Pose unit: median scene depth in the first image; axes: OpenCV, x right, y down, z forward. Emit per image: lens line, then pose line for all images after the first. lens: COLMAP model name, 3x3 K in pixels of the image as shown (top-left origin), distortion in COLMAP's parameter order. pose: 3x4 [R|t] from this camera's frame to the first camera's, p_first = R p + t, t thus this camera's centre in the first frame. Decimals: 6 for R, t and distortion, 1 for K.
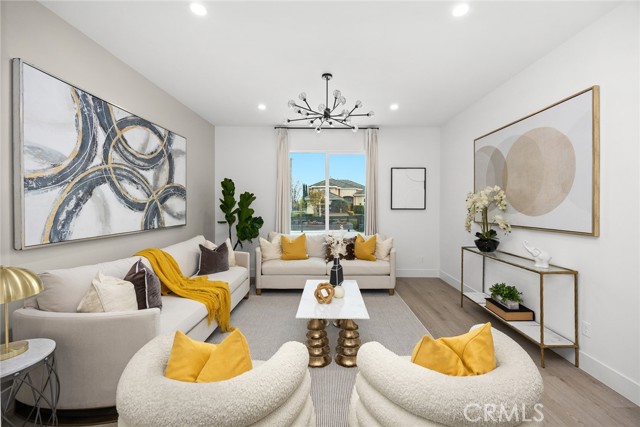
lens RADIAL K [[247.7, 0, 321.8], [0, 247.7, 208.7], [0, 0, 1]] dist [0.000437, 0.000104]
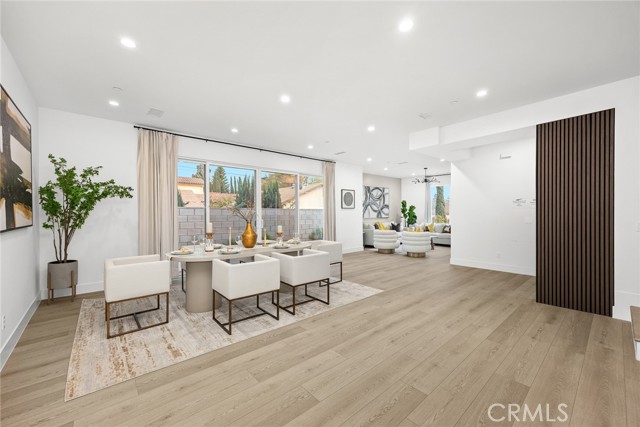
lens RADIAL K [[258.2, 0, 320.0], [0, 258.2, 213.5], [0, 0, 1]] dist [0.014660, 0.000034]
pose [[0.664665, -0.004443, -0.747129, 1.300614], [-0.002719, 0.999961, -0.008365, 0.048368], [0.747137, 0.007592, 0.664627, -1.789562]]
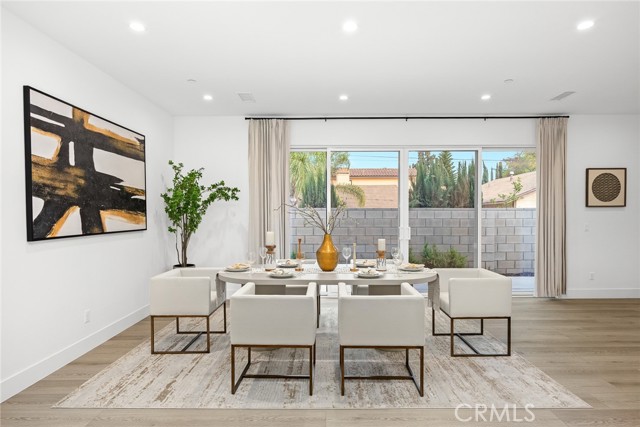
lens RADIAL K [[357.5, 0, 320.5], [0, 357.5, 221.2], [0, 0, 1]] dist [-0.001699, -0.000441]
pose [[0.003287, 0.014508, -0.999889, 1.286025], [-0.006581, 0.999873, 0.014486, 0.030124], [0.999973, 0.006533, 0.003382, -1.279238]]
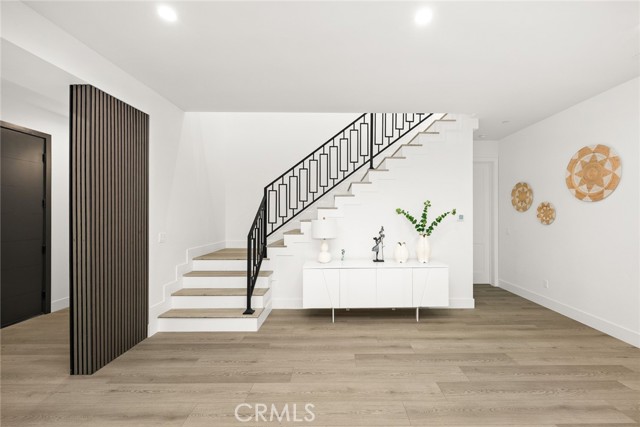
lens RADIAL K [[262.7, 0, 337.8], [0, 262.7, 216.6], [0, 0, 1]] dist [0.001914, 0.000364]
pose [[-0.023768, -0.004095, 0.999709, 0.408253], [0.010661, 0.999934, 0.004350, 0.008755], [-0.999661, 0.010762, -0.023723, -1.010593]]
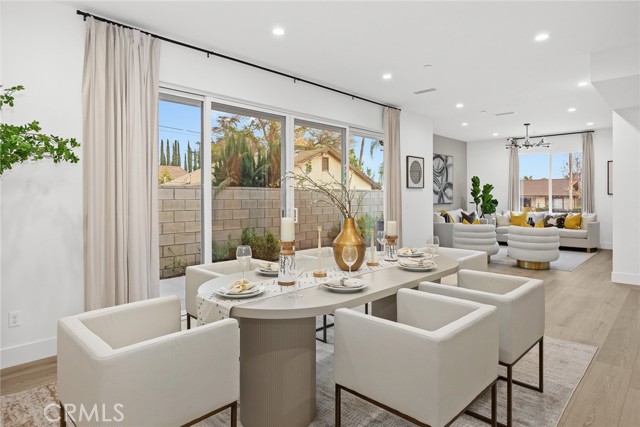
lens RADIAL K [[376.6, 0, 320.3], [0, 376.6, 197.1], [0, 0, 1]] dist [-0.005315, -0.000648]
pose [[0.728165, -0.003514, -0.685393, 0.714172], [-0.002008, 0.999972, -0.007260, 0.046195], [0.685399, 0.006662, 0.728137, -1.871155]]
